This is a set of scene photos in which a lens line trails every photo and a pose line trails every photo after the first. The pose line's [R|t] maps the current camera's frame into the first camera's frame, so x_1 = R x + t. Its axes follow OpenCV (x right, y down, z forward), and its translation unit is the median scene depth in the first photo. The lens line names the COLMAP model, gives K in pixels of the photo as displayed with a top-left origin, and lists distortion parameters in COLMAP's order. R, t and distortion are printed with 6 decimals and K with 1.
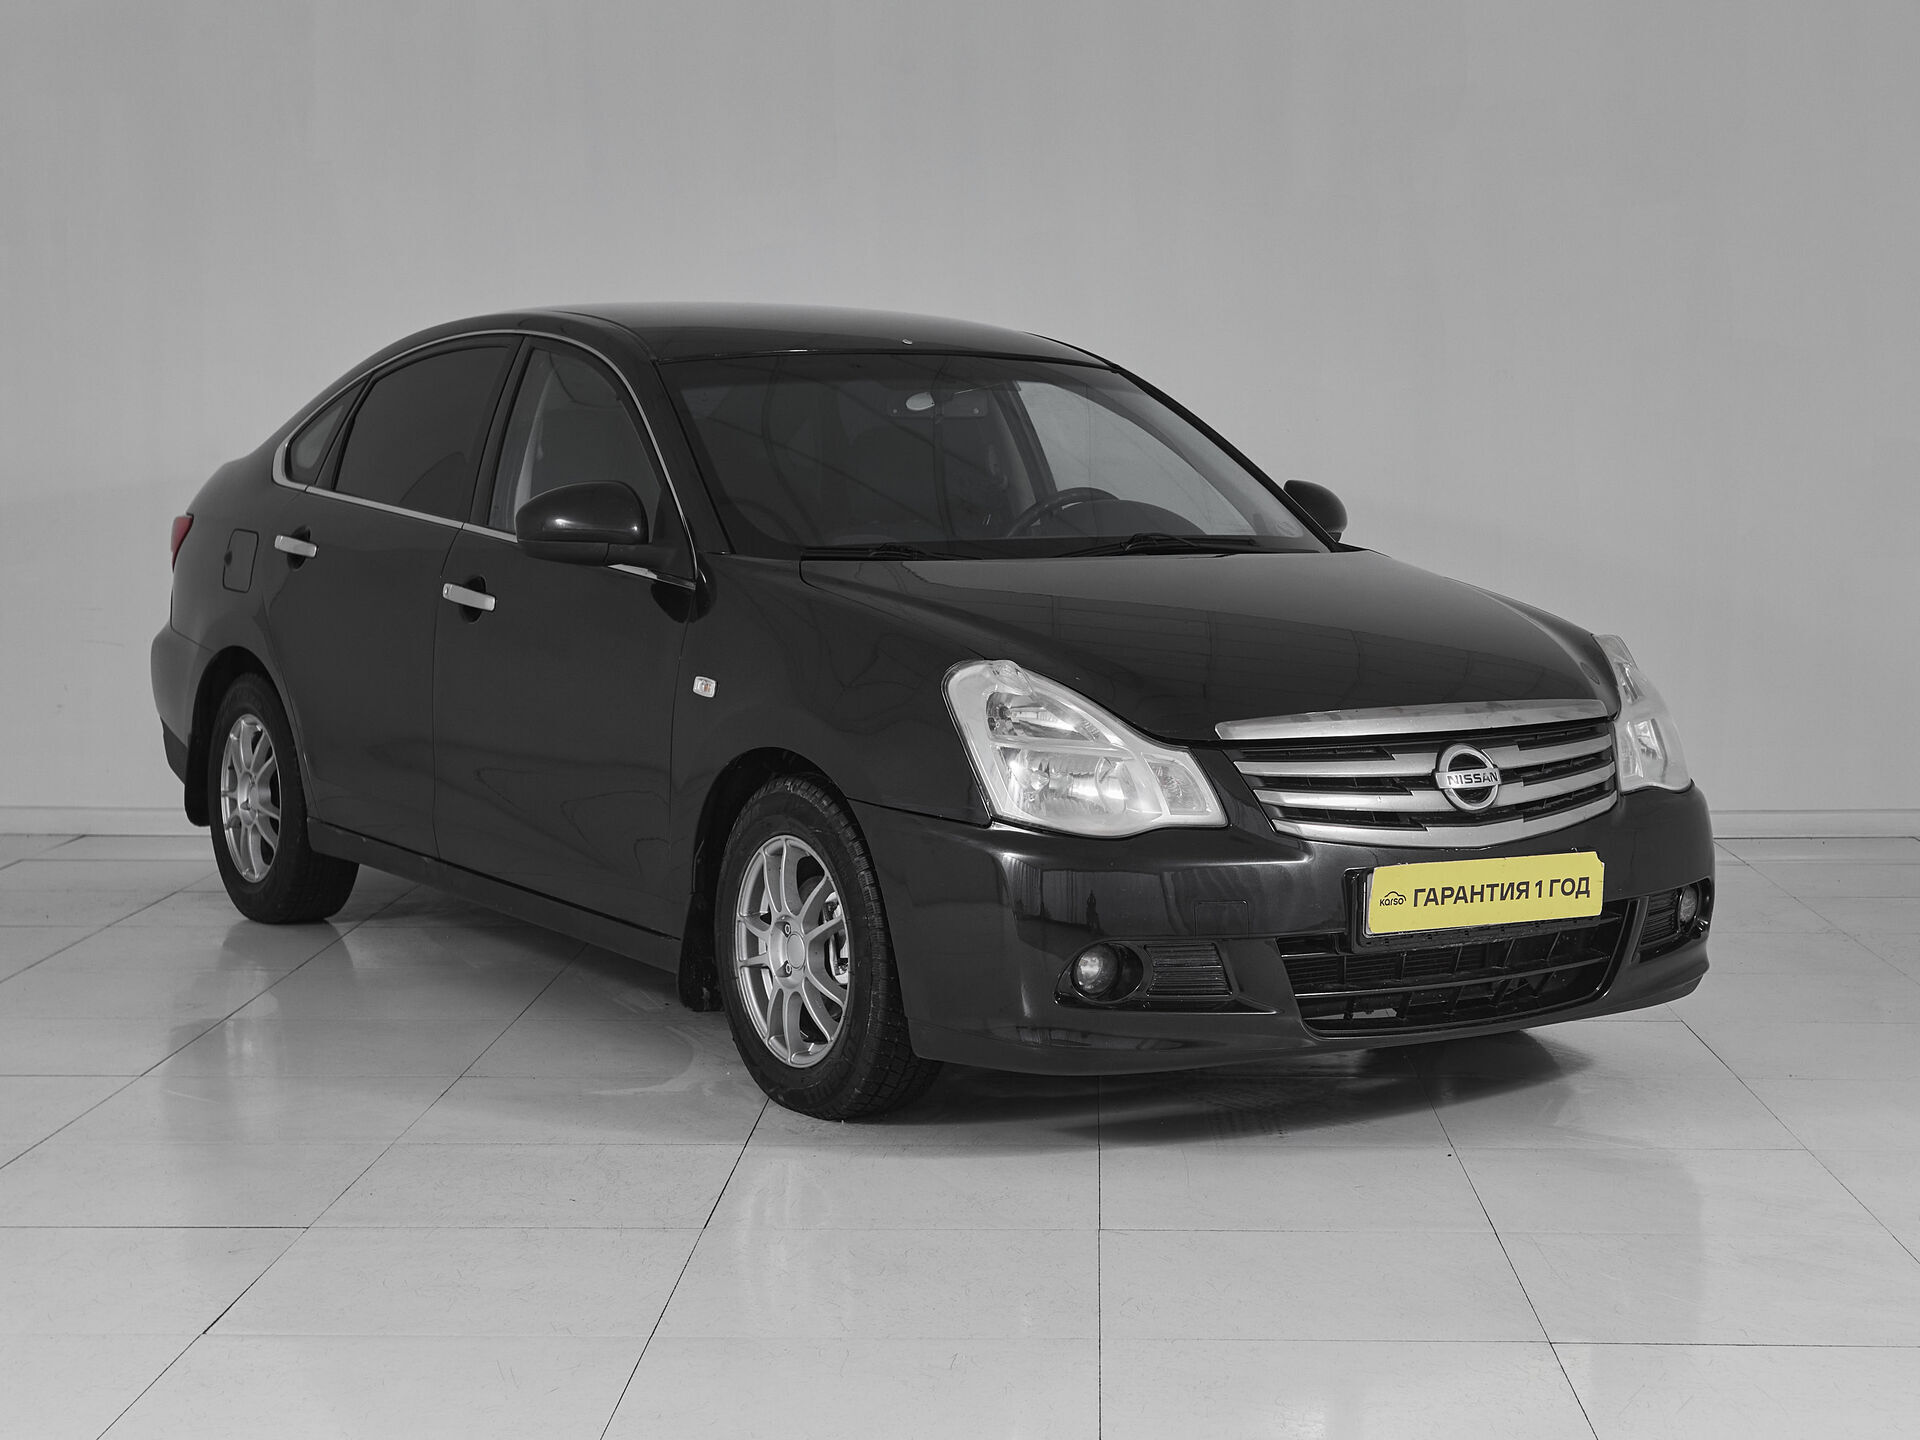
lens RADIAL K [[2932.3, 0, 947.4], [0, 2932.3, 713.0], [0, 0, 1]] dist [0.012189, 0.000000]
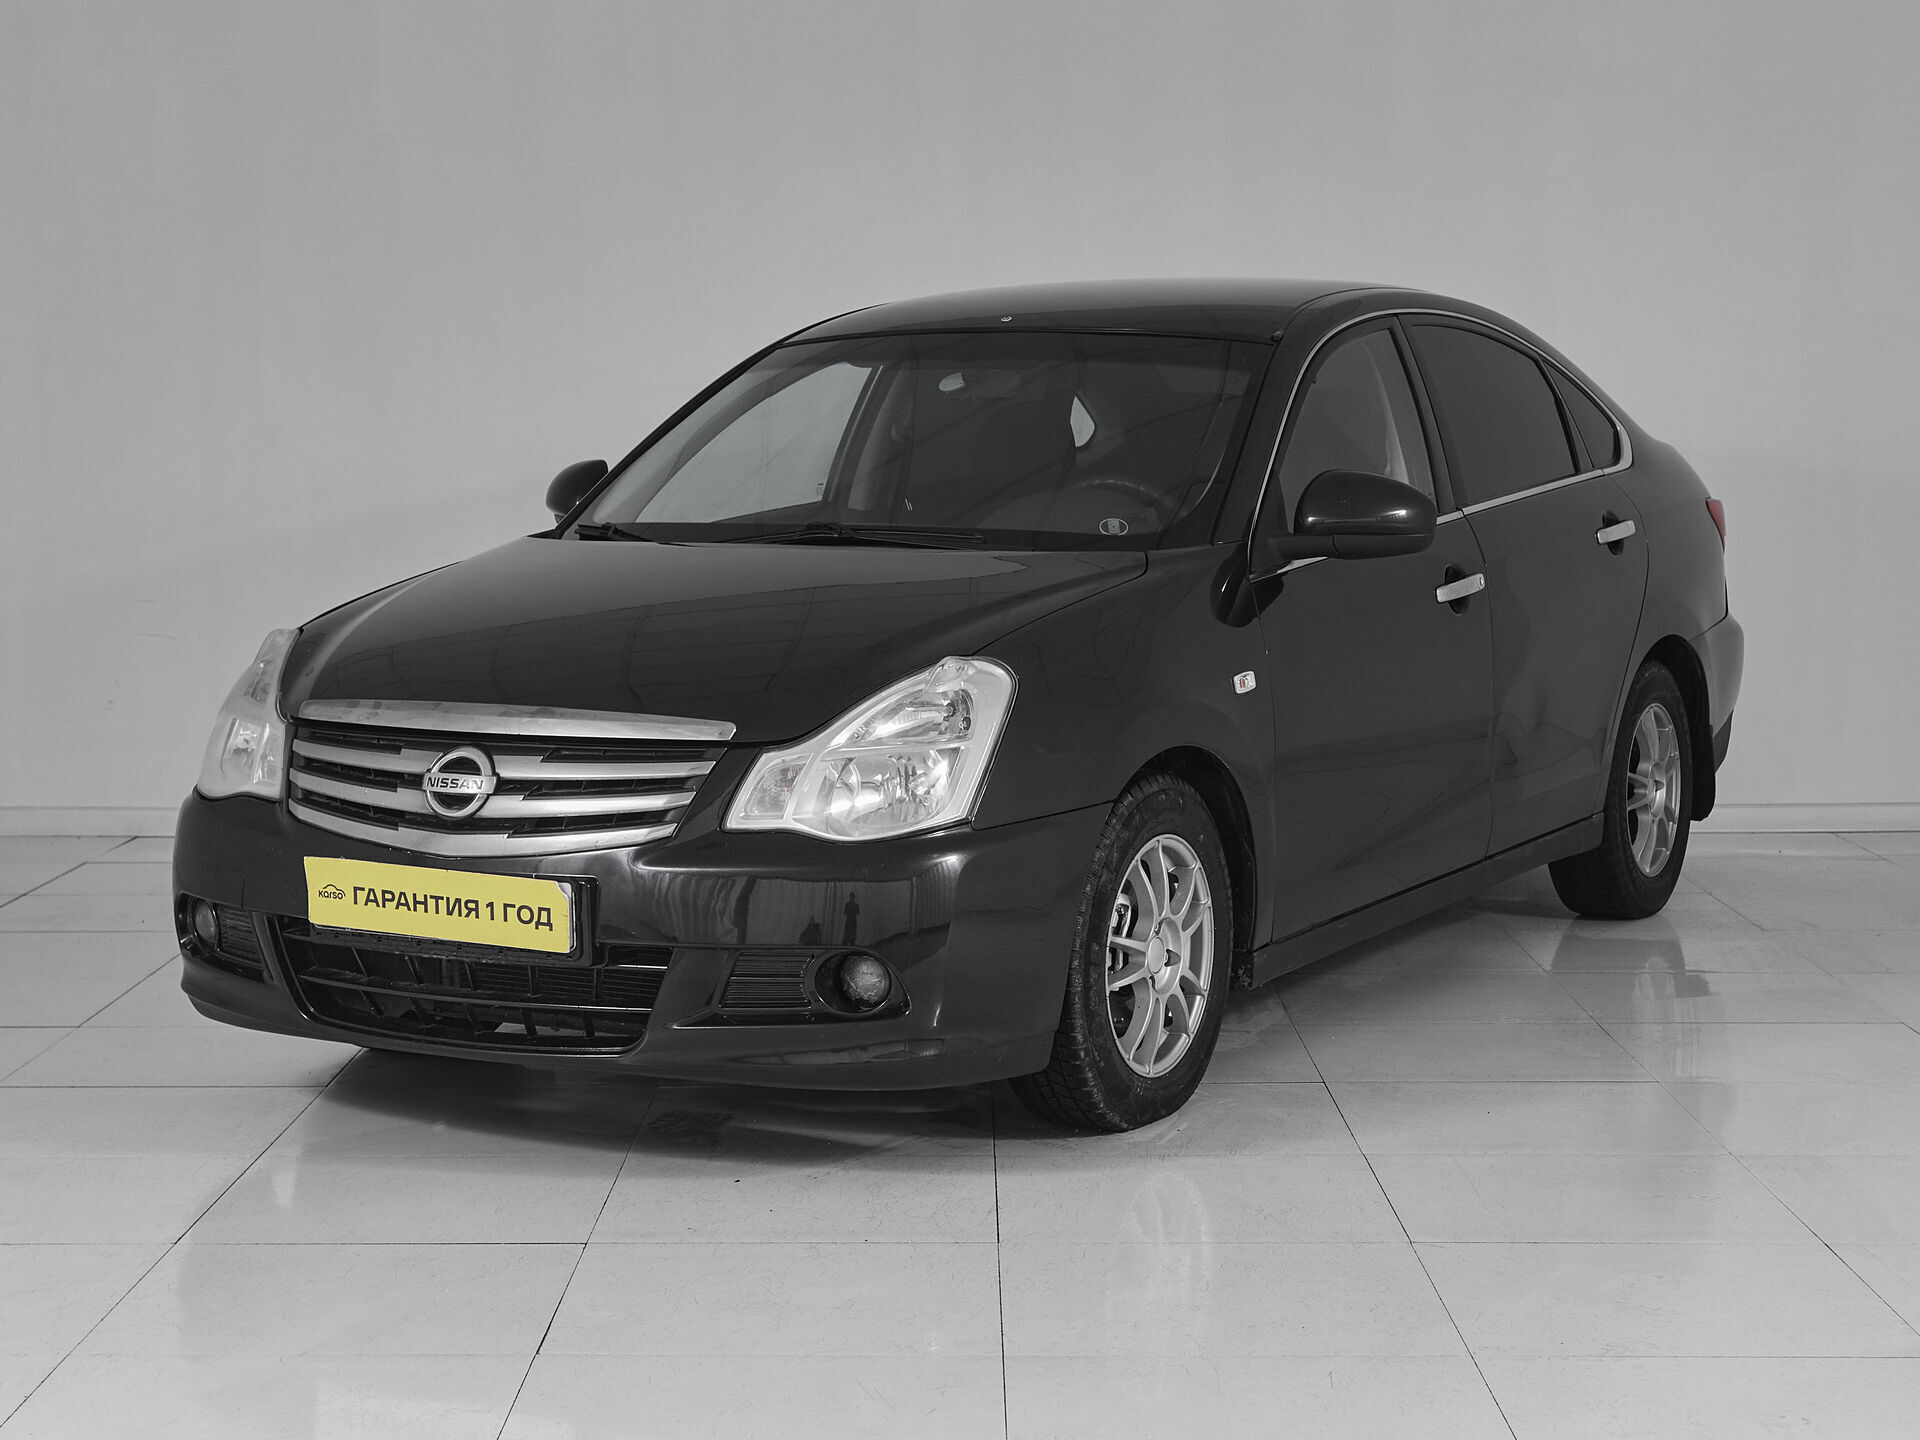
lens RADIAL K [[2932.3, 0, 950.2], [0, 2932.3, 729.5], [0, 0, 1]] dist [0.012189, 0.000000]
pose [[0.503657, 0.079340, -0.860253, 1.067985], [-0.069084, 0.996284, 0.051439, -0.054243], [0.861137, 0.033522, 0.507266, 0.660547]]
